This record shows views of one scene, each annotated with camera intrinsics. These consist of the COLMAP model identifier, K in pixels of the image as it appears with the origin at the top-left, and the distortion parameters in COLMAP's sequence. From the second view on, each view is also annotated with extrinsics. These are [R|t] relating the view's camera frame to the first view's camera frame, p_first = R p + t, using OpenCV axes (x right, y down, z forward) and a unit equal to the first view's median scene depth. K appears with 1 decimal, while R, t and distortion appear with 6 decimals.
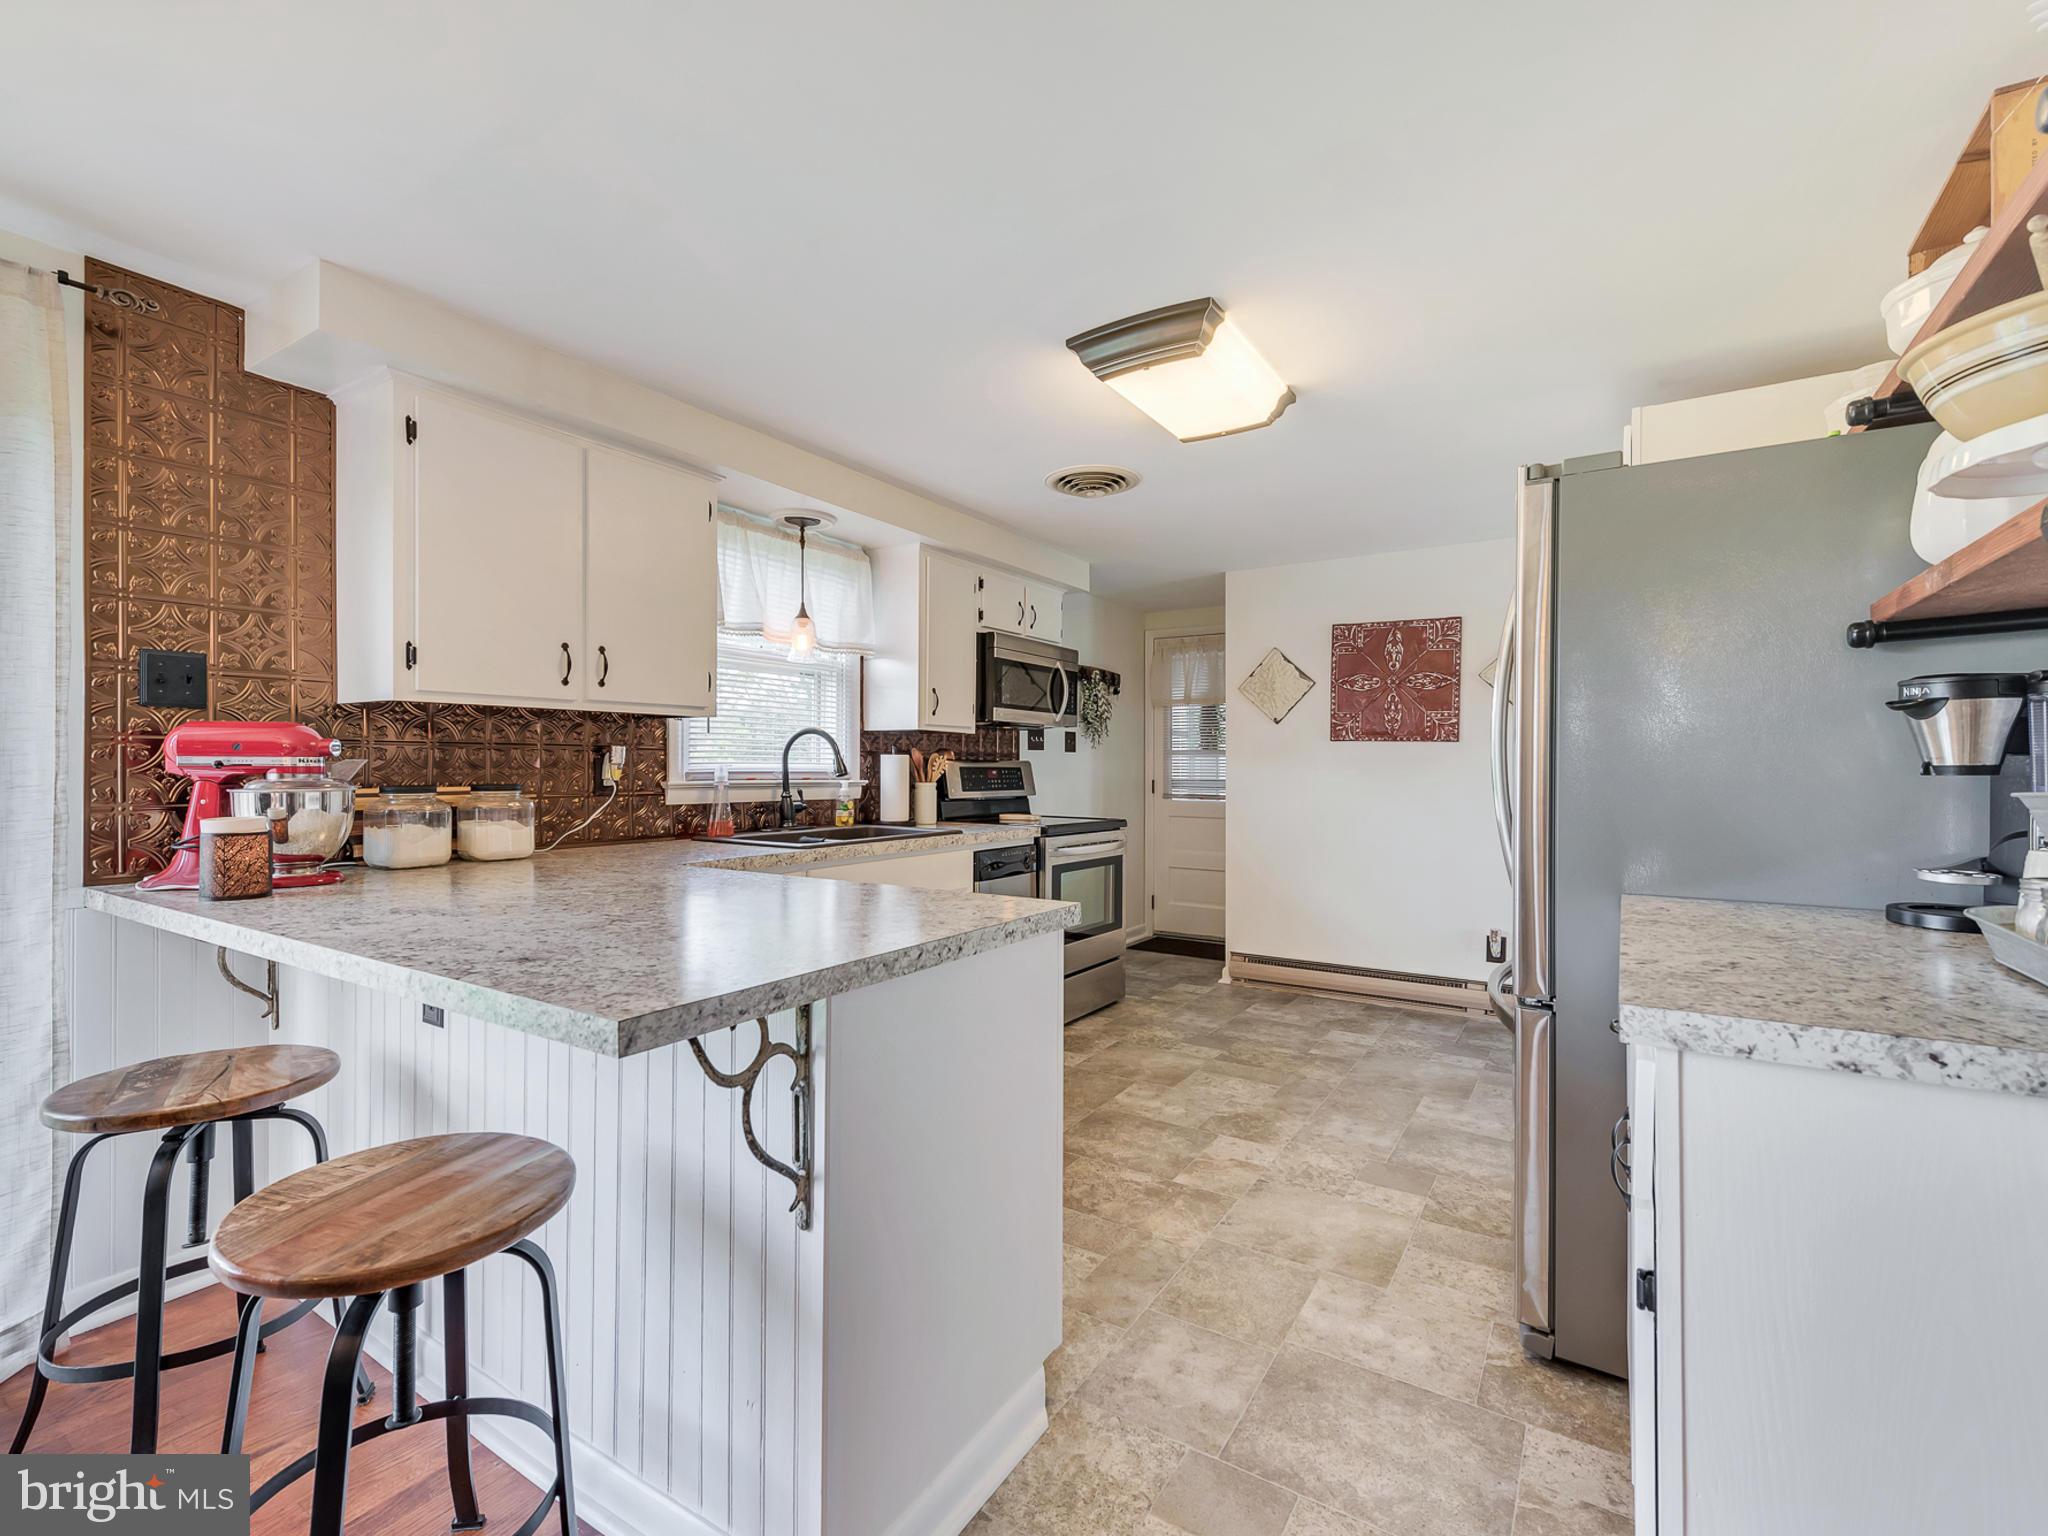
lens RADIAL K [[911.3, 0, 1022.0], [0, 911.3, 761.3], [0, 0, 1]] dist [0.012670, -0.004444]
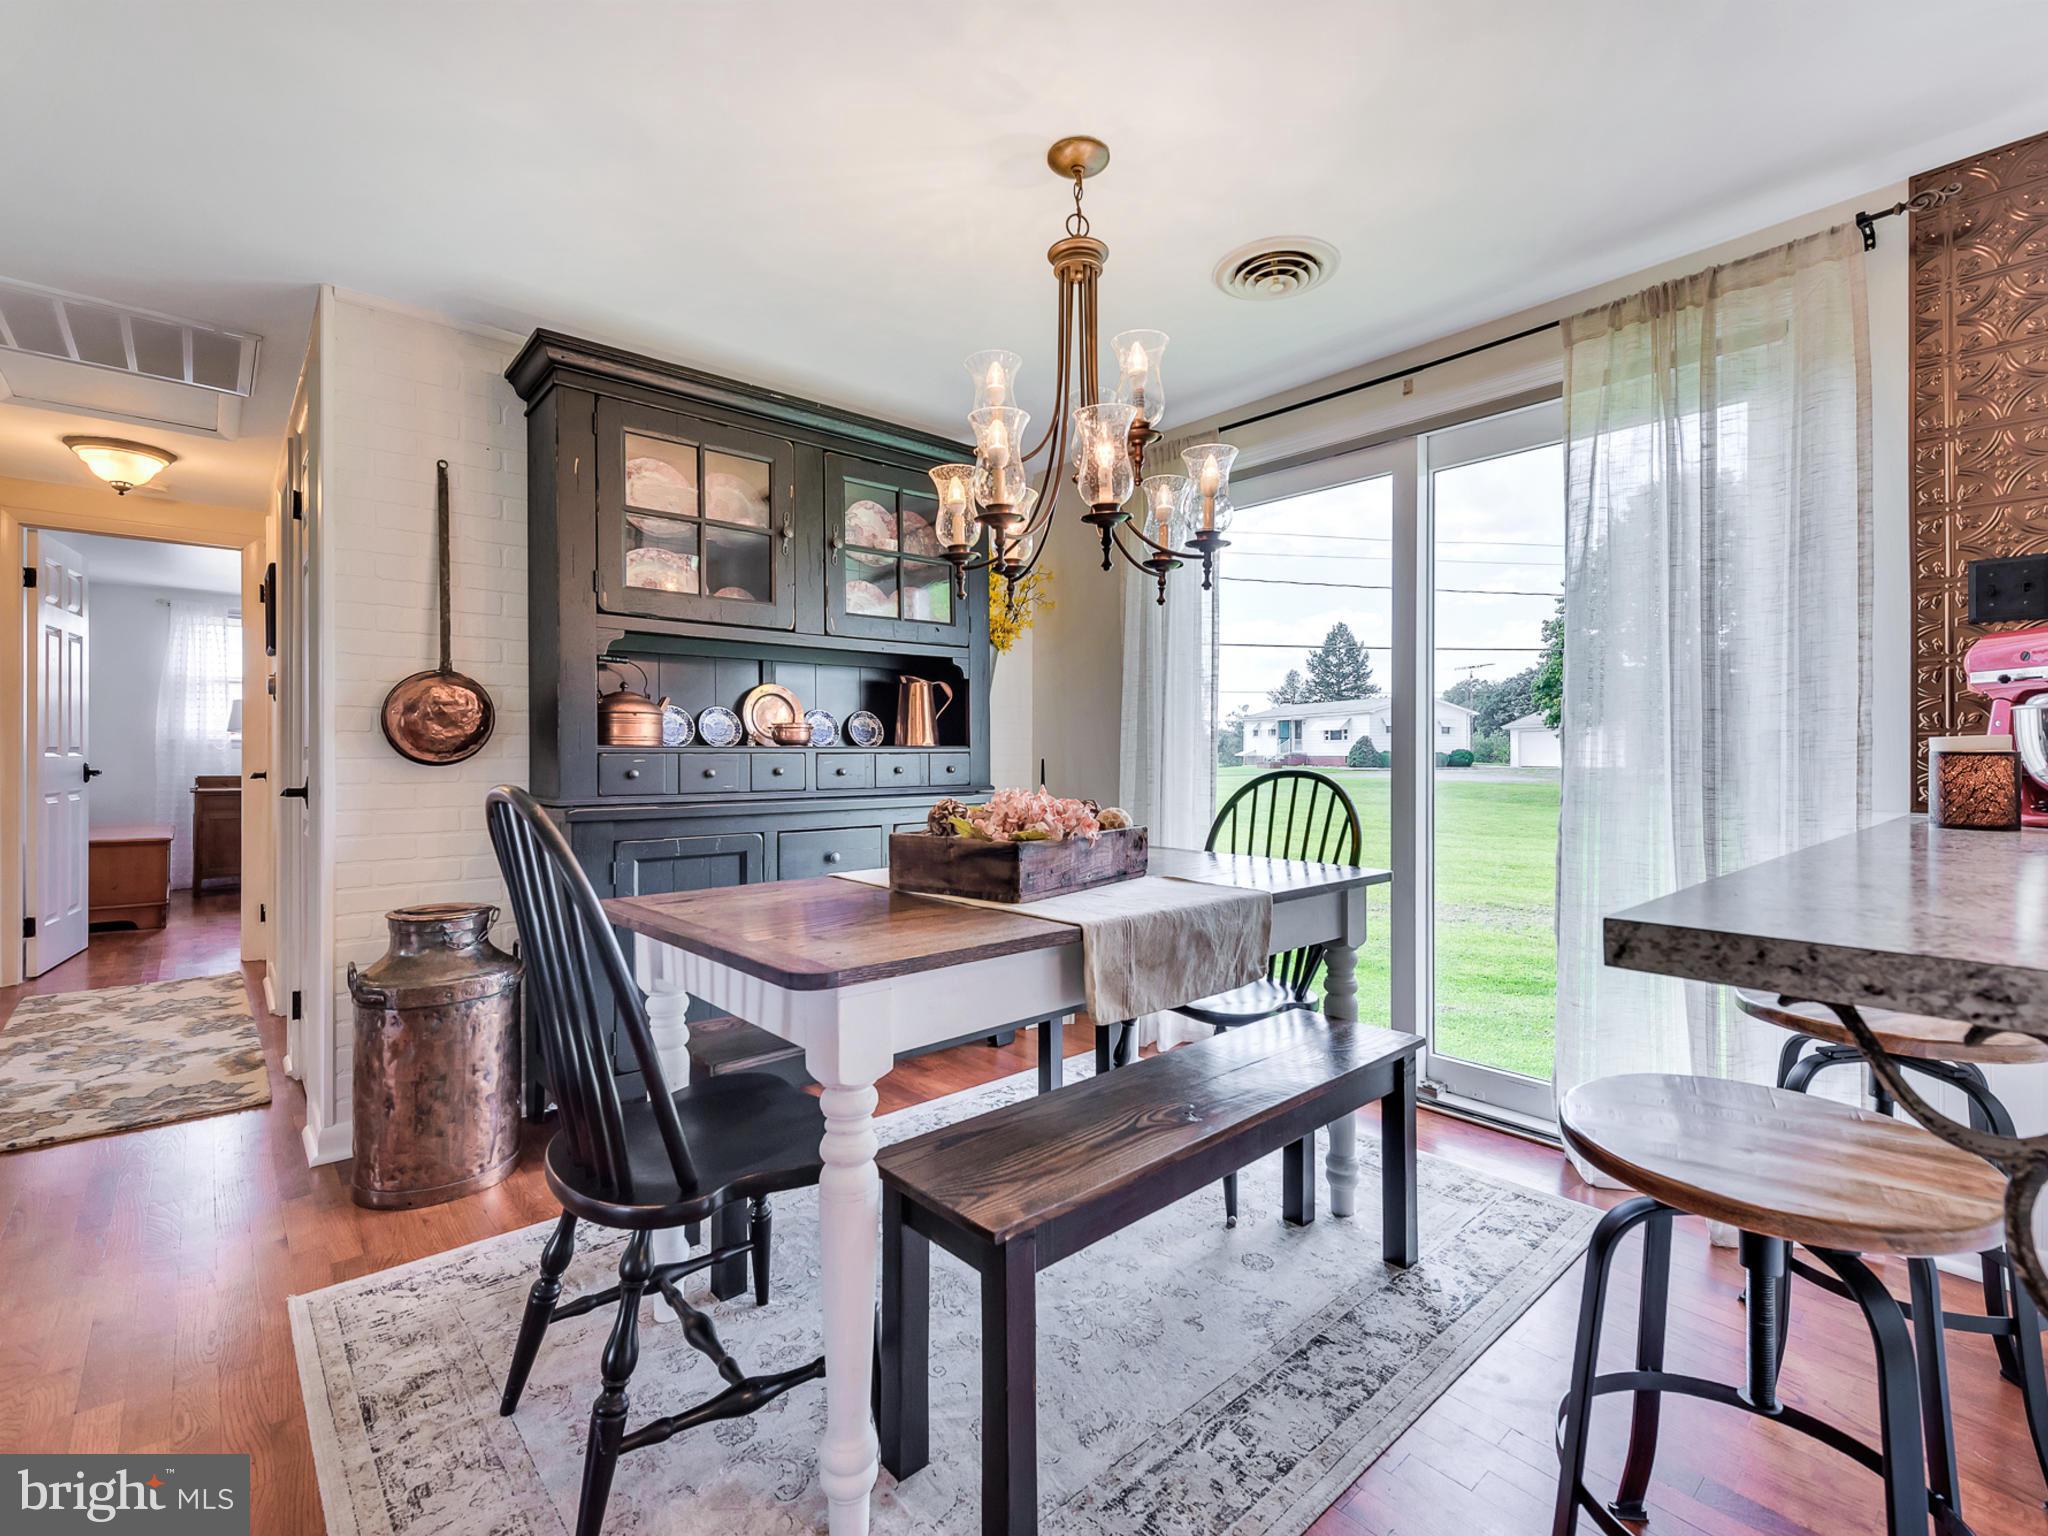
lens RADIAL K [[911.3, 0, 1025.9], [0, 911.3, 755.2], [0, 0, 1]] dist [0.012670, -0.004444]
pose [[-0.272621, 0.003028, -0.962117, 0.133497], [0.004946, 0.999986, 0.001745, 0.045324], [0.962109, -0.004283, -0.272632, 0.232067]]
